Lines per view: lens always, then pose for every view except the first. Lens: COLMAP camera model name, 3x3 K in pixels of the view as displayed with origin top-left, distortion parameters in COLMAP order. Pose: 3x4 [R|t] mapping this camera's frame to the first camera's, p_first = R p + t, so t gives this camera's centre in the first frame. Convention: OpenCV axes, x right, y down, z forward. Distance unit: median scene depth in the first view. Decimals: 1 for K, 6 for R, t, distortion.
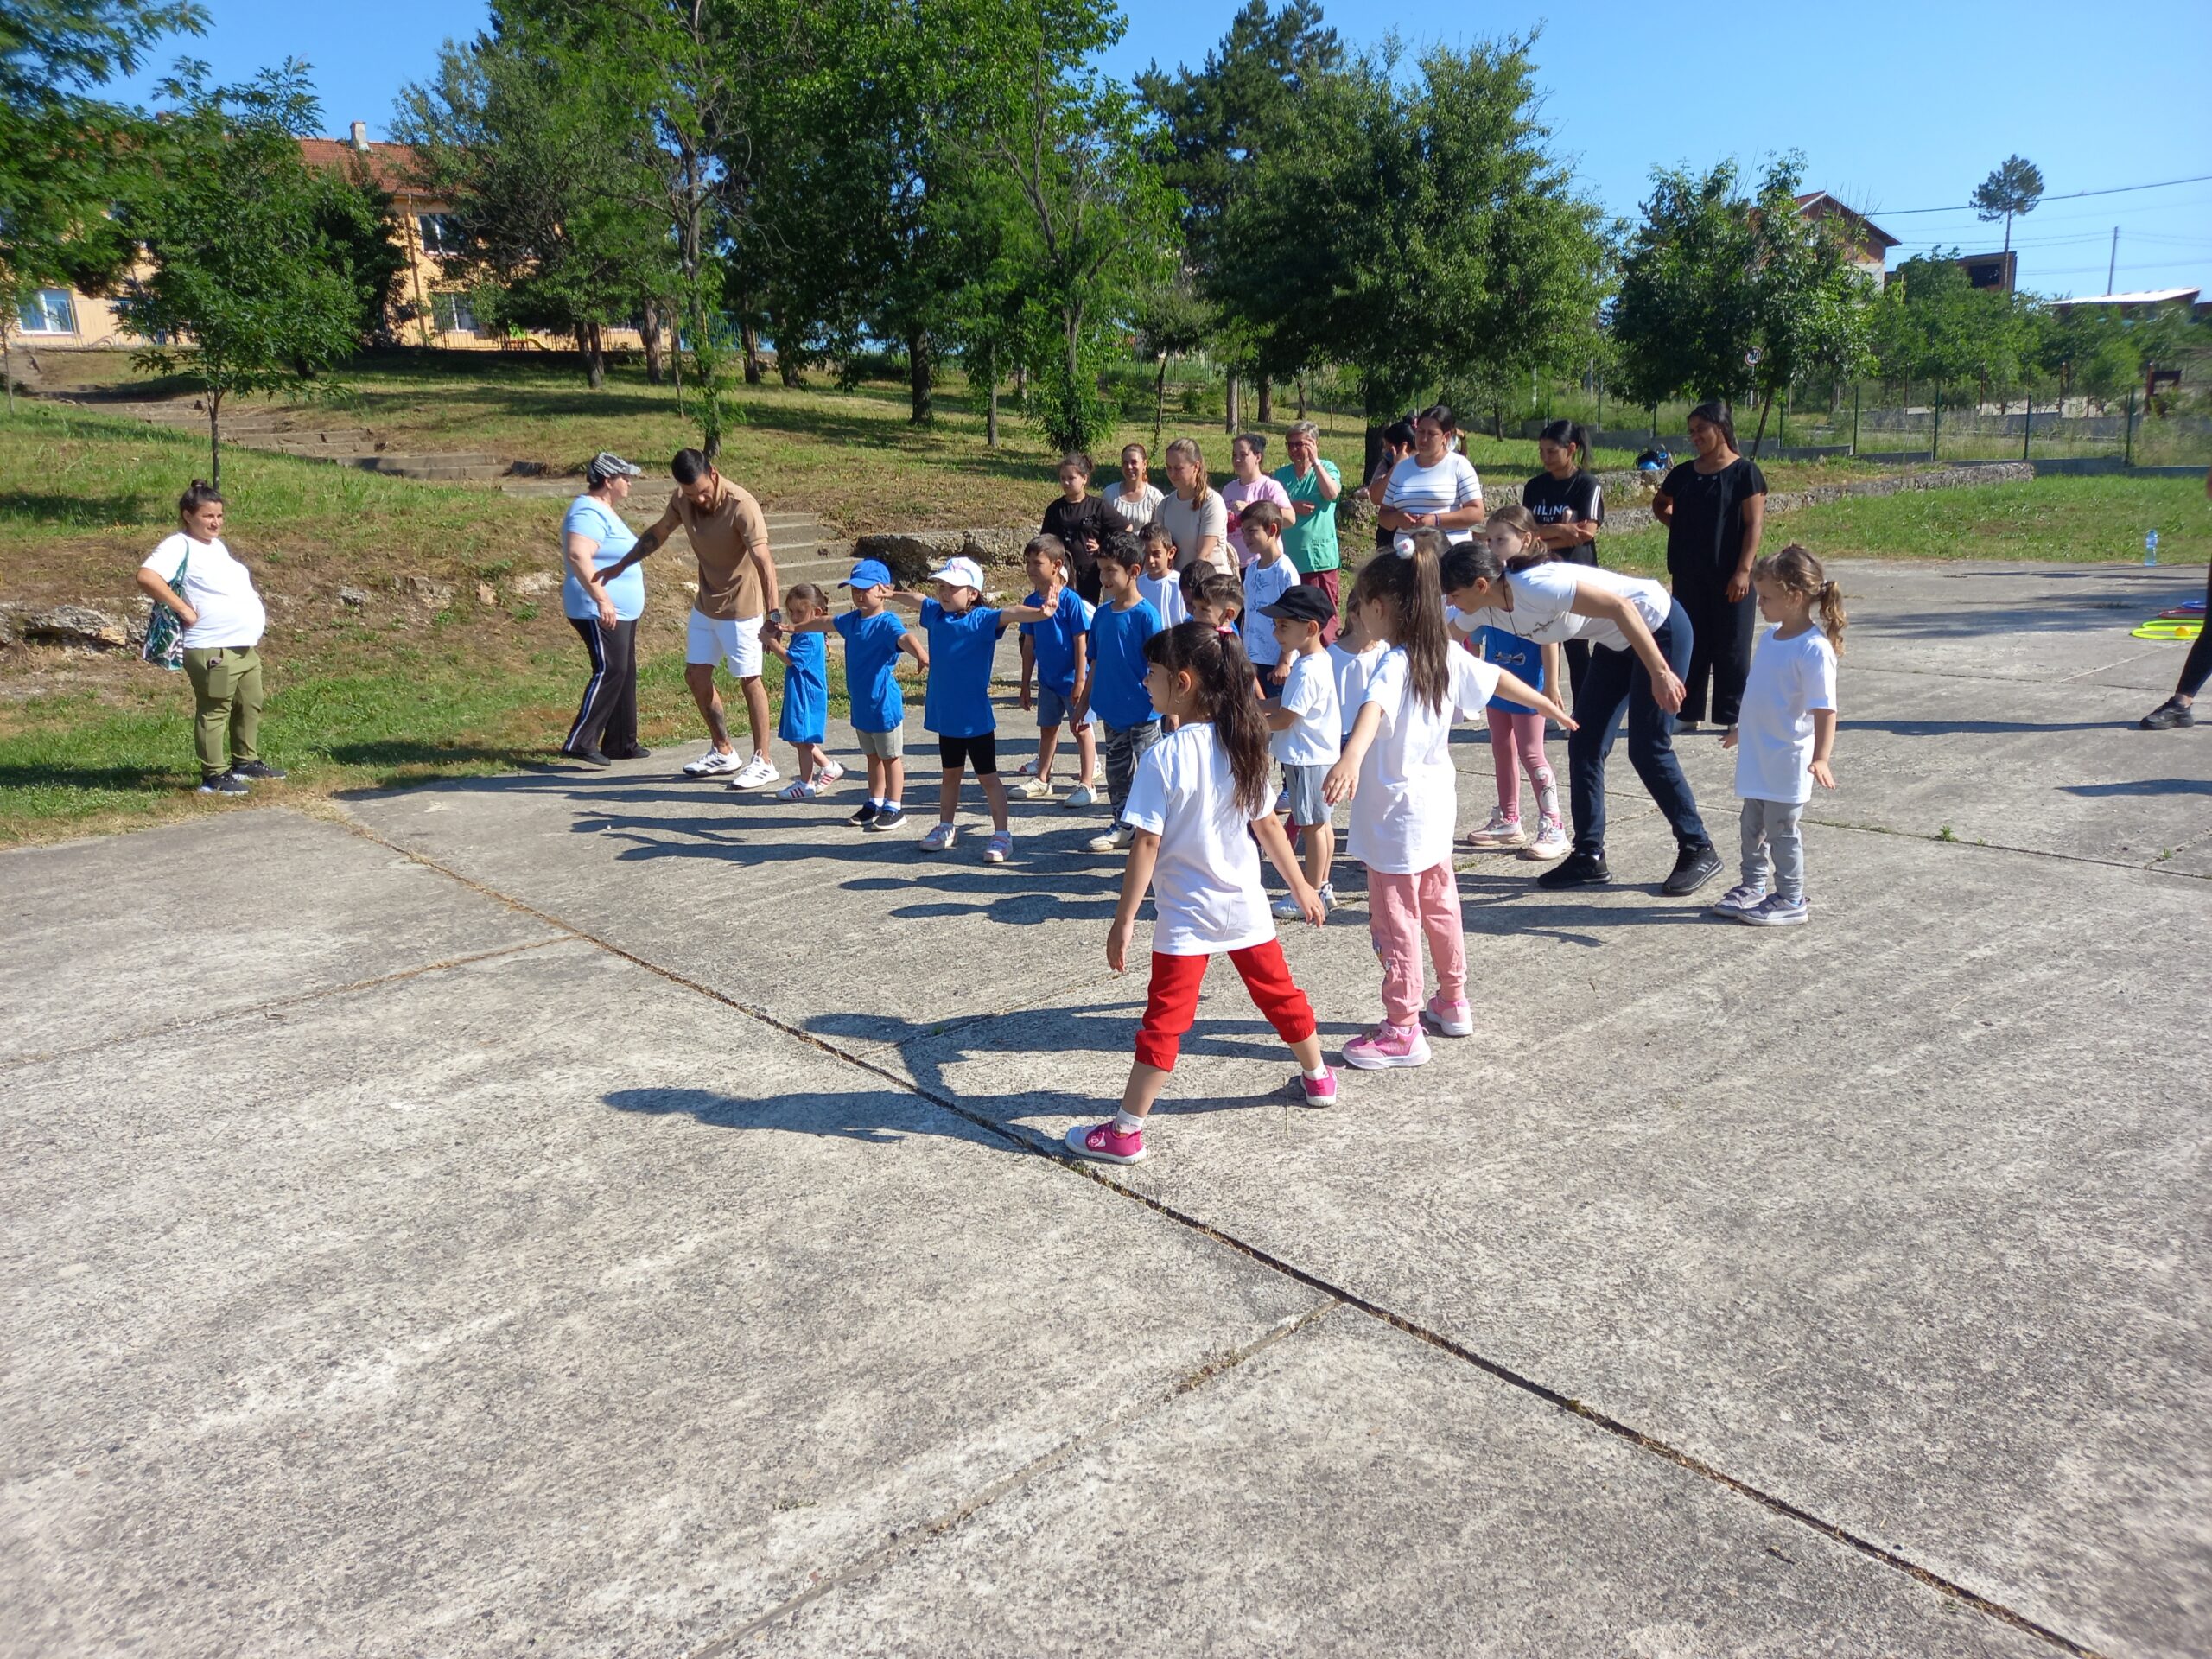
lens RADIAL K [[1535.2, 0, 1127.8], [0, 1535.2, 864.5], [0, 0, 1]] dist [0.050781, -0.055875]
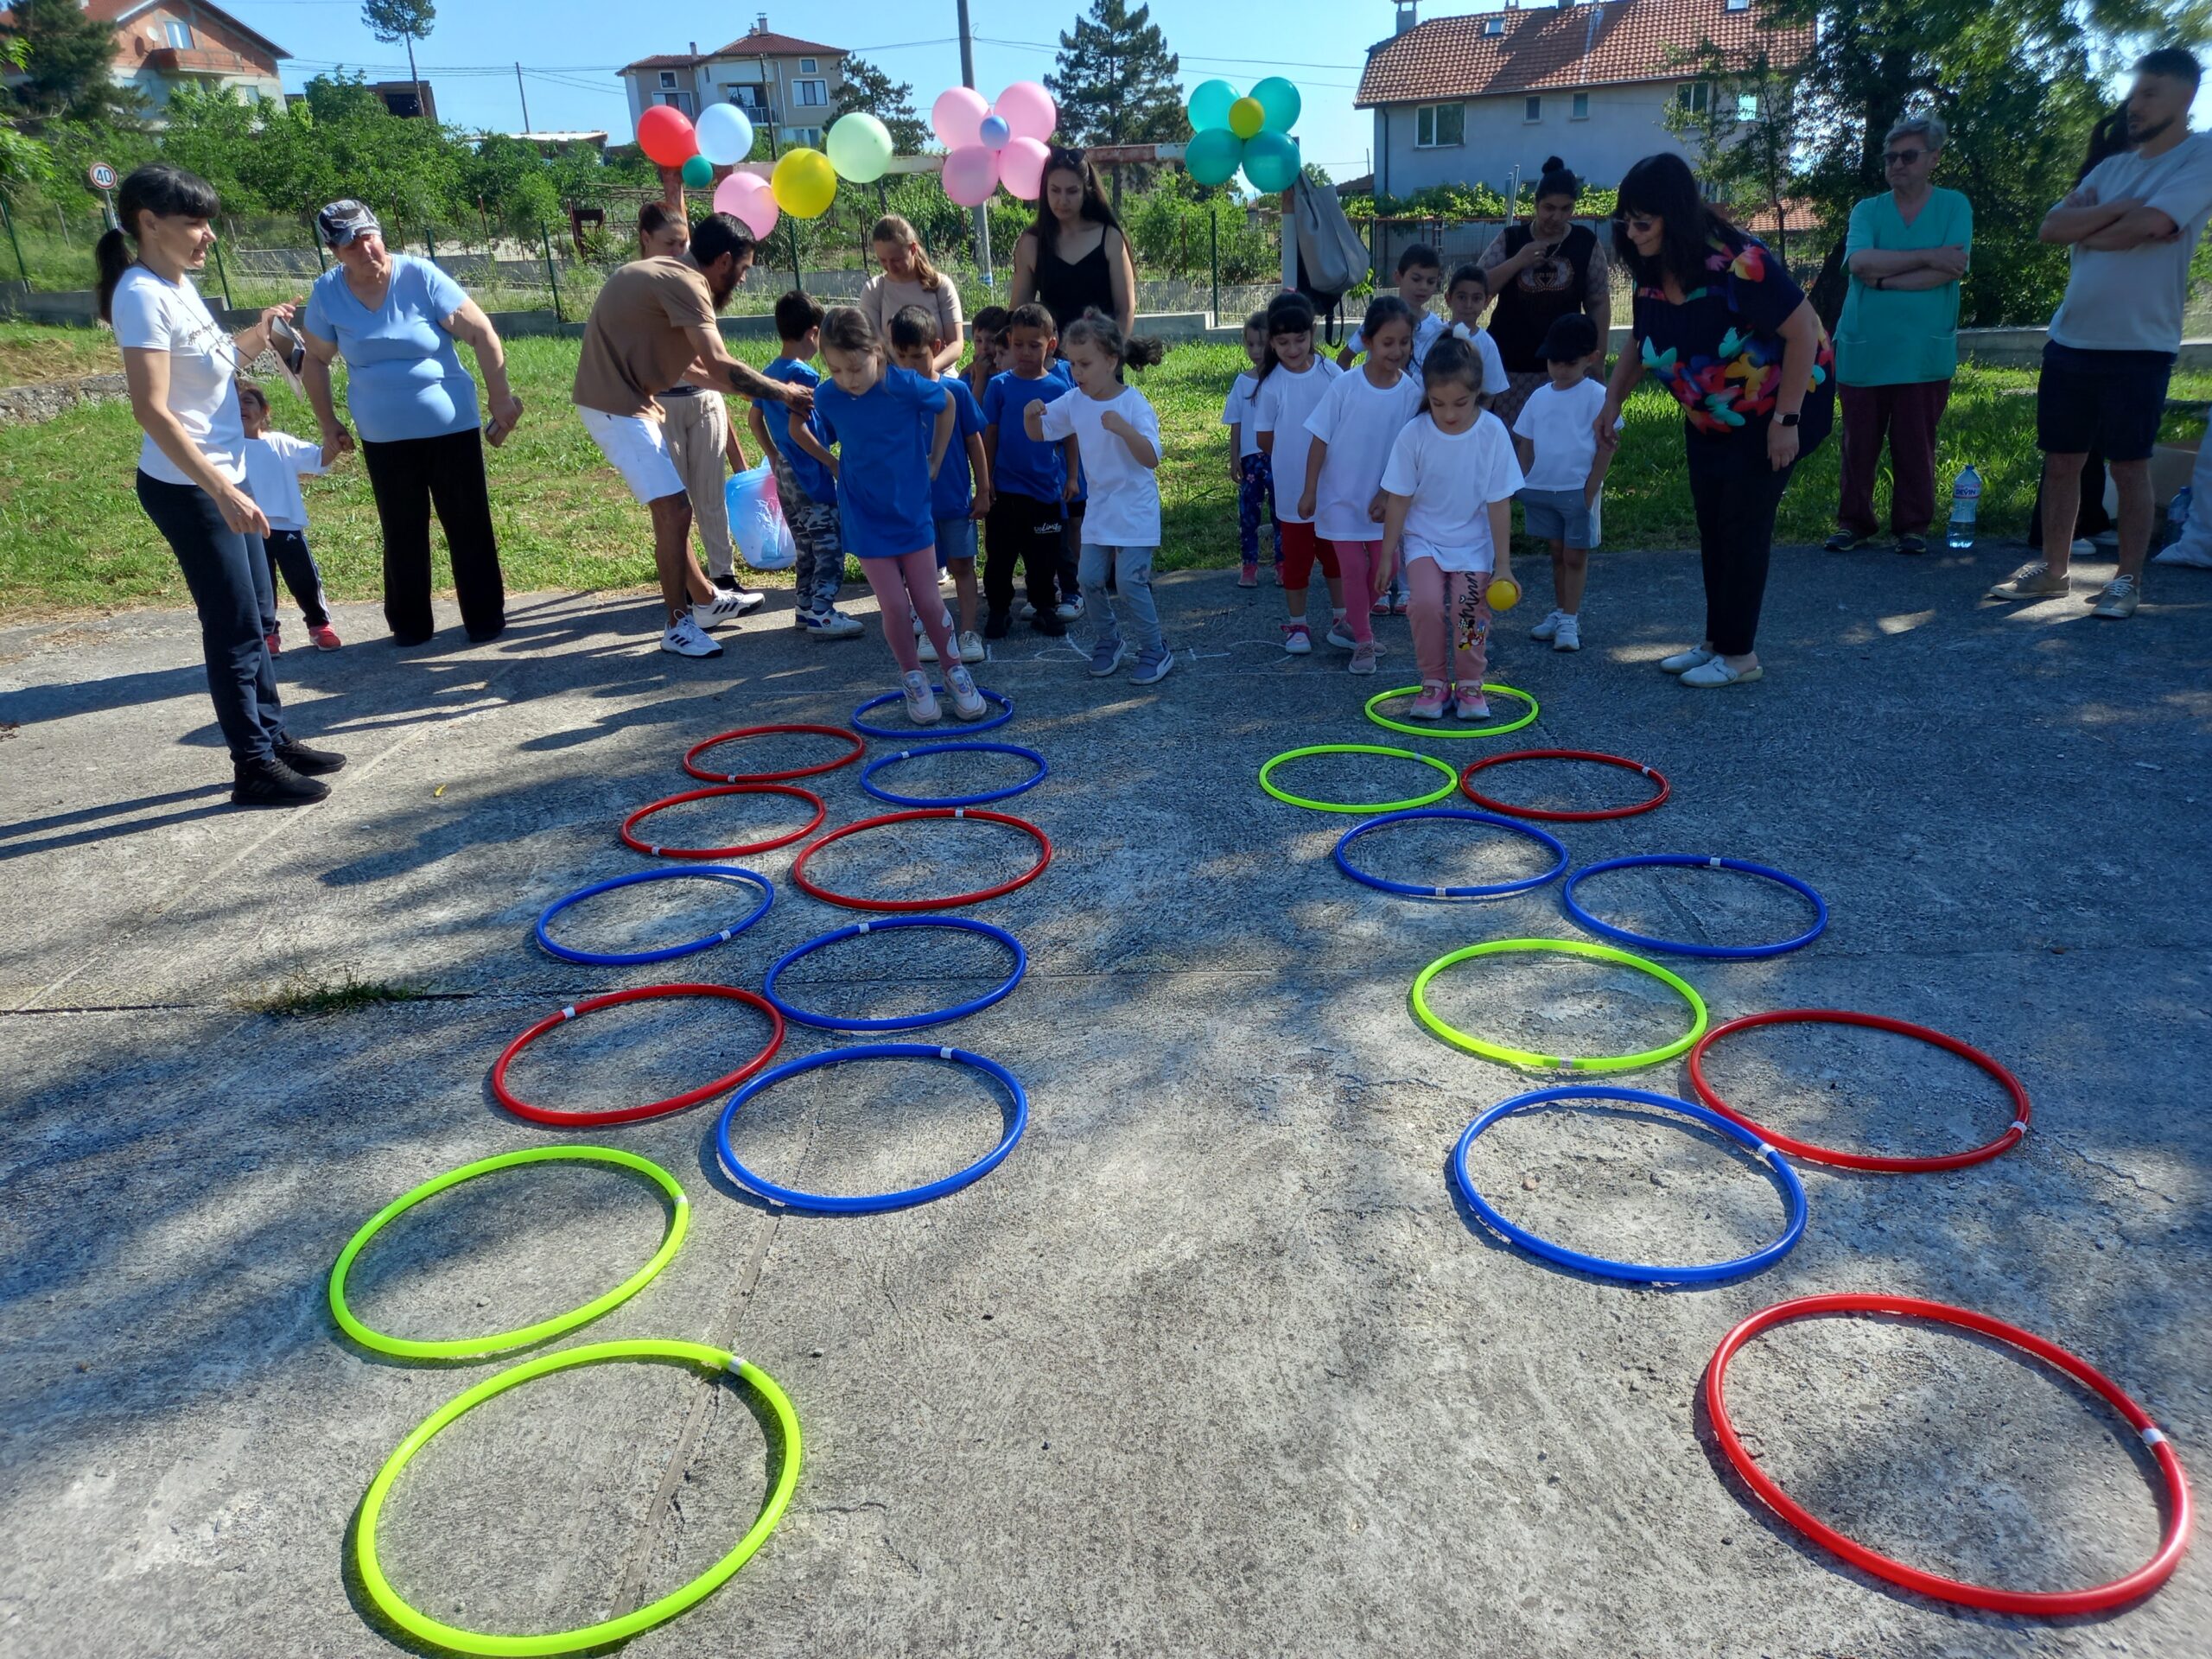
lens RADIAL K [[1586.6, 0, 1120.2], [0, 1586.6, 830.3], [0, 0, 1]] dist [0.006397, 0.002866]
pose [[0.652696, -0.253162, 0.714070, 0.292906], [0.207060, 0.966243, 0.153302, -0.112826], [-0.728775, 0.047796, 0.683083, 0.390389]]
